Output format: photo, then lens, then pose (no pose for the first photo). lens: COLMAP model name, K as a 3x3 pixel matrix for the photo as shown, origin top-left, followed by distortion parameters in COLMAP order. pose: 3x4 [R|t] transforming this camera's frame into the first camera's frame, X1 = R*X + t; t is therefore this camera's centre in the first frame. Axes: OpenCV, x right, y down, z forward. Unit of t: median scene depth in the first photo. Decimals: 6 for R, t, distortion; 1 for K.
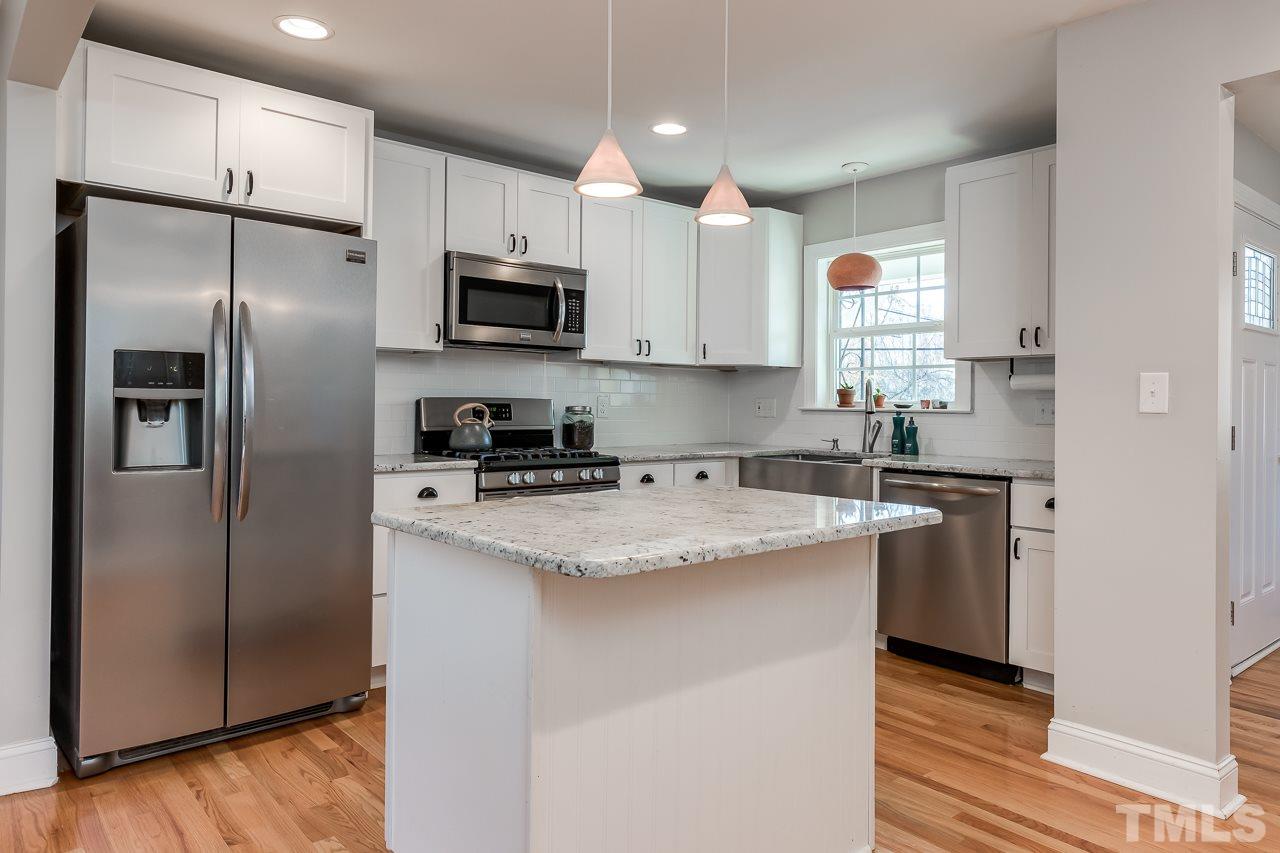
lens RADIAL K [[799.5, 0, 645.2], [0, 799.5, 396.9], [0, 0, 1]] dist [0.005304, 0.001489]
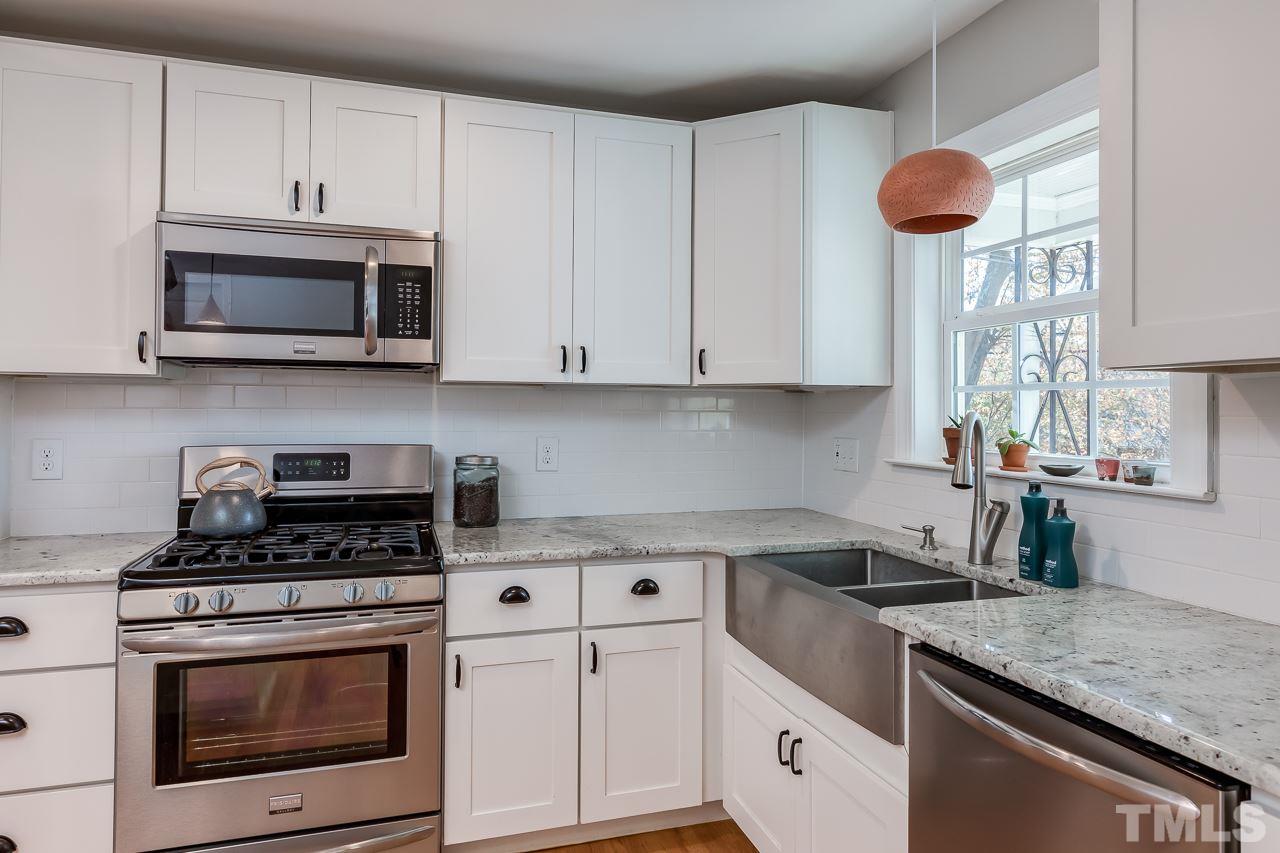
lens RADIAL K [[799.5, 0, 645.2], [0, 799.5, 396.9], [0, 0, 1]] dist [0.005304, 0.001489]
pose [[0.923633, -0.008471, -0.383184, 0.290966], [0.004686, 0.999931, -0.010809, -0.028192], [0.383249, 0.008188, 0.923609, 0.500004]]
